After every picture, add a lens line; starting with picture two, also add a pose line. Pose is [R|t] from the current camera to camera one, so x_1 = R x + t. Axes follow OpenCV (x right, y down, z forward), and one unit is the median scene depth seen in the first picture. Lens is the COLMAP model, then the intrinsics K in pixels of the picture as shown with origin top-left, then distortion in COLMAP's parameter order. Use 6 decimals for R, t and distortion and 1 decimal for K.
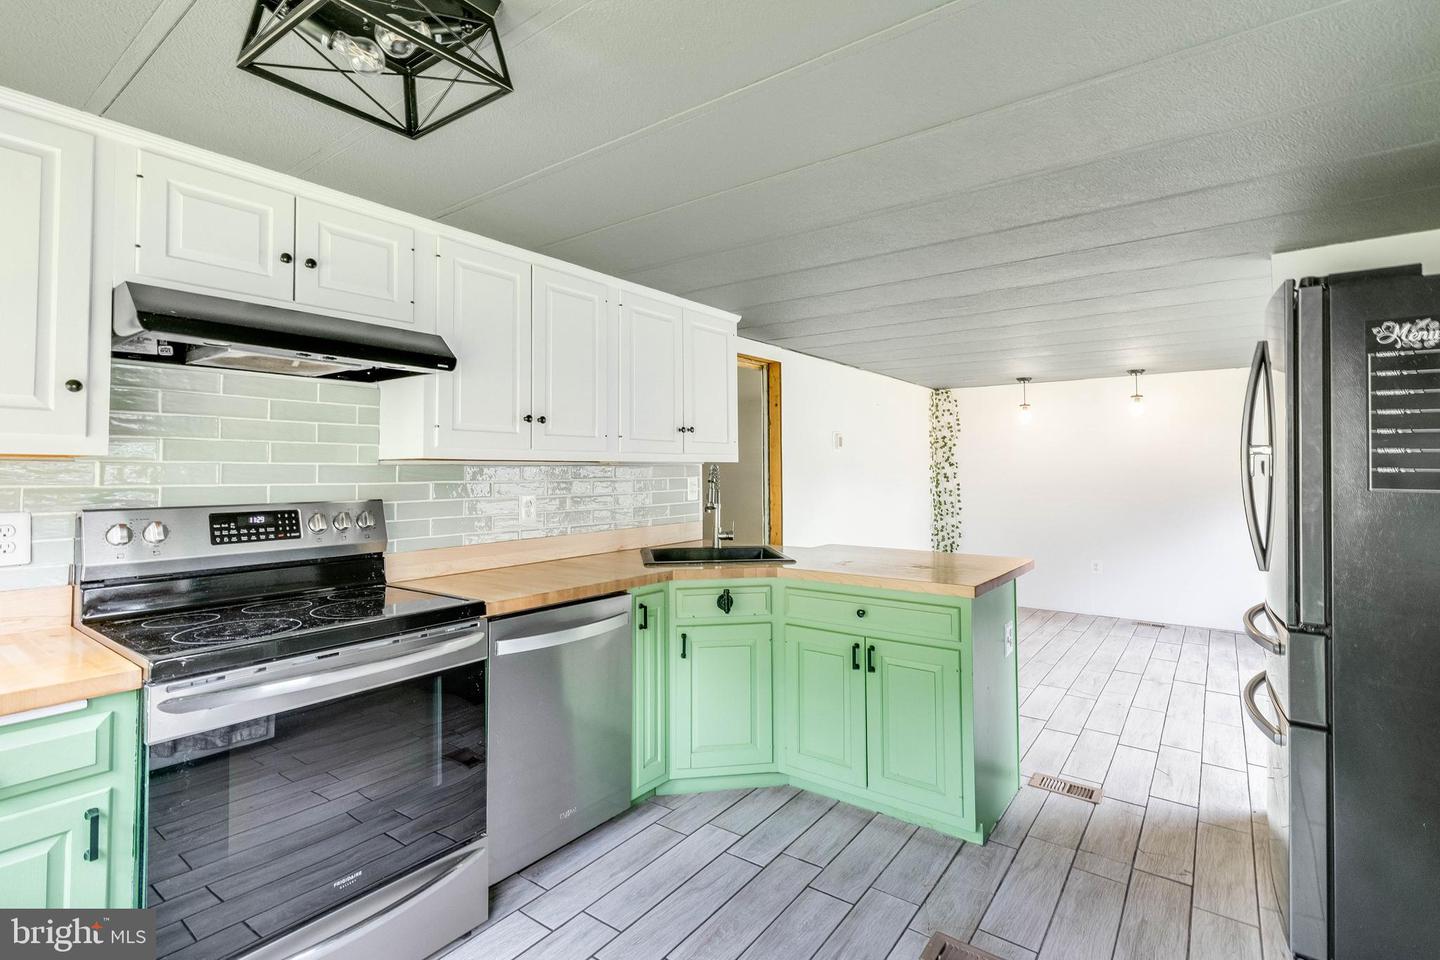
lens RADIAL K [[682.3, 0, 715.3], [0, 682.3, 485.5], [0, 0, 1]] dist [0.000228, 0.000036]
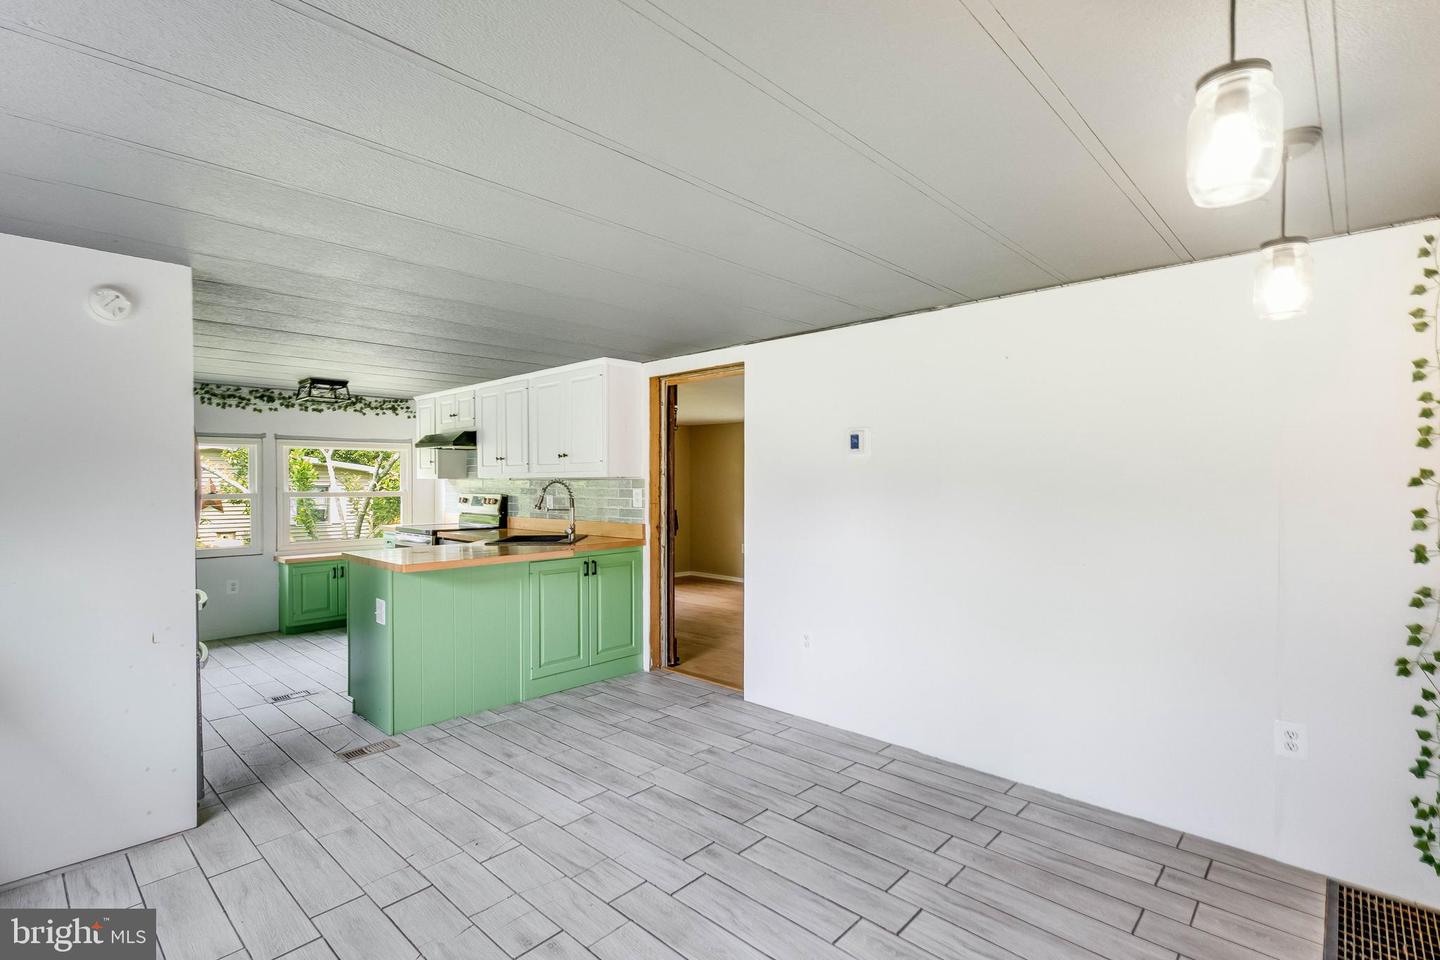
lens RADIAL K [[682.3, 0, 715.3], [0, 682.3, 485.5], [0, 0, 1]] dist [0.000228, 0.000036]
pose [[-0.114464, 0.007075, -0.993402, 1.411866], [-0.021957, 0.999712, 0.009650, -0.038701], [0.993185, 0.022917, -0.114276, 1.504288]]
